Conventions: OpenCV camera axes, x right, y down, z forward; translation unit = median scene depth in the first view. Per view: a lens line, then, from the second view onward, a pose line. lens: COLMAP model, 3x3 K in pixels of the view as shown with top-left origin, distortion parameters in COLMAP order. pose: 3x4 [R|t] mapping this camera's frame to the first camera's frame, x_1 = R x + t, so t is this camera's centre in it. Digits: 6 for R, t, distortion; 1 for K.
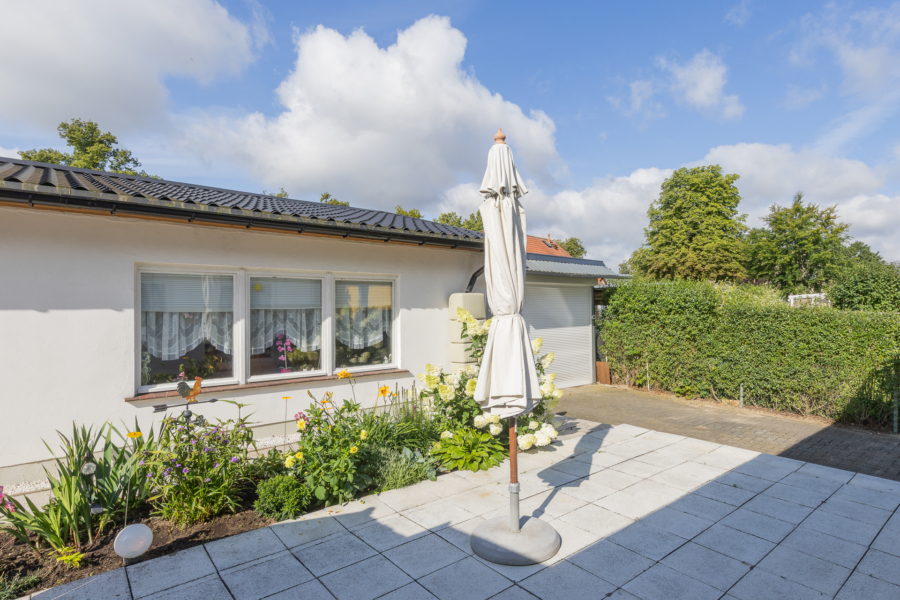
lens RADIAL K [[487.3, 0, 499.9], [0, 487.3, 302.0], [0, 0, 1]] dist [0.019028, 0.000966]
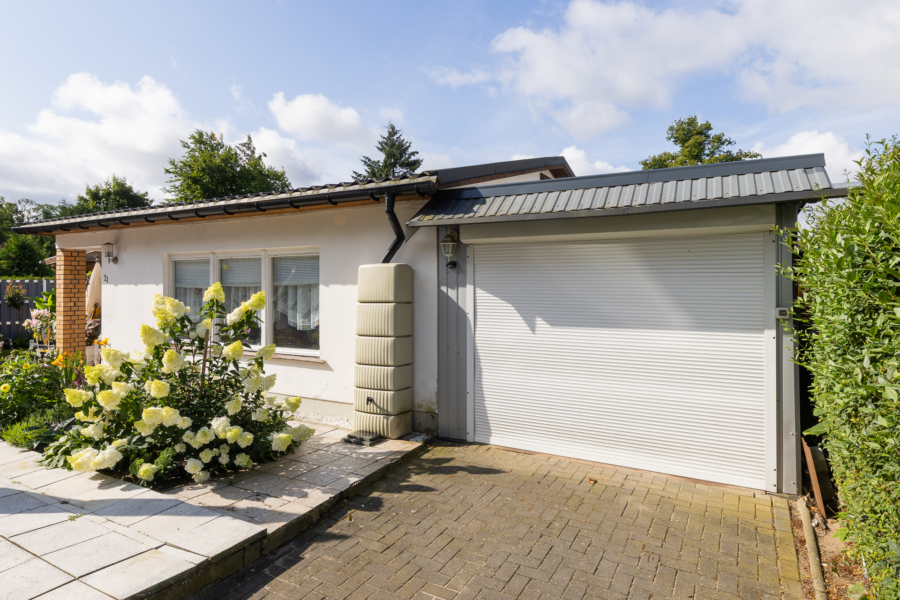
lens RADIAL K [[536.2, 0, 449.2], [0, 536.2, 292.1], [0, 0, 1]] dist [0.005836, -0.000274]
pose [[0.301882, 0.006746, -0.953321, 0.924746], [0.002648, 0.999965, 0.007915, 0.020762], [0.953342, -0.004914, 0.301853, 1.167352]]
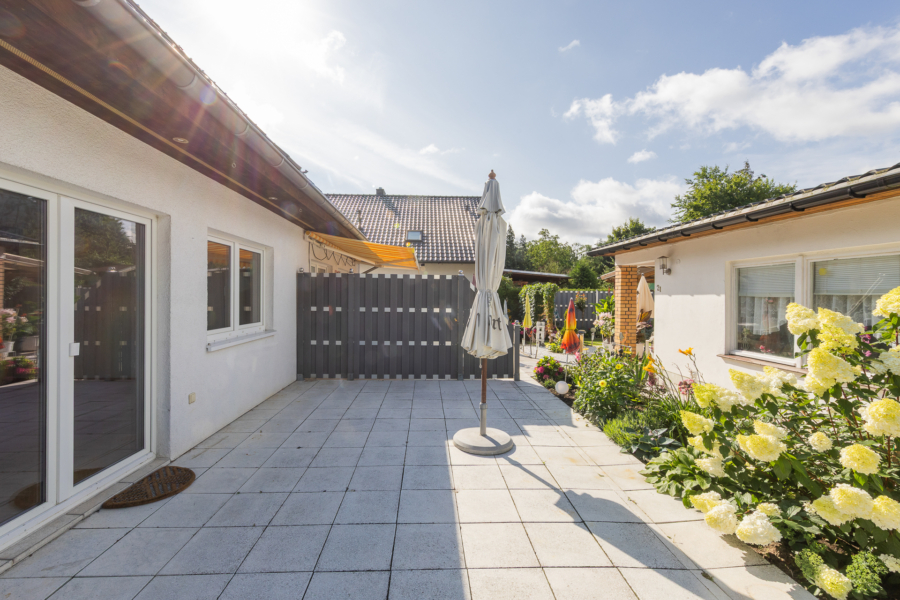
lens RADIAL K [[374.1, 0, 435.8], [0, 374.1, 298.1], [0, 0, 1]] dist [0.012685, -0.000017]
pose [[-0.650128, -0.001440, -0.759823, 0.576319], [-0.006907, 0.999968, 0.004015, 0.024163], [0.759793, 0.007858, -0.650118, 0.942822]]
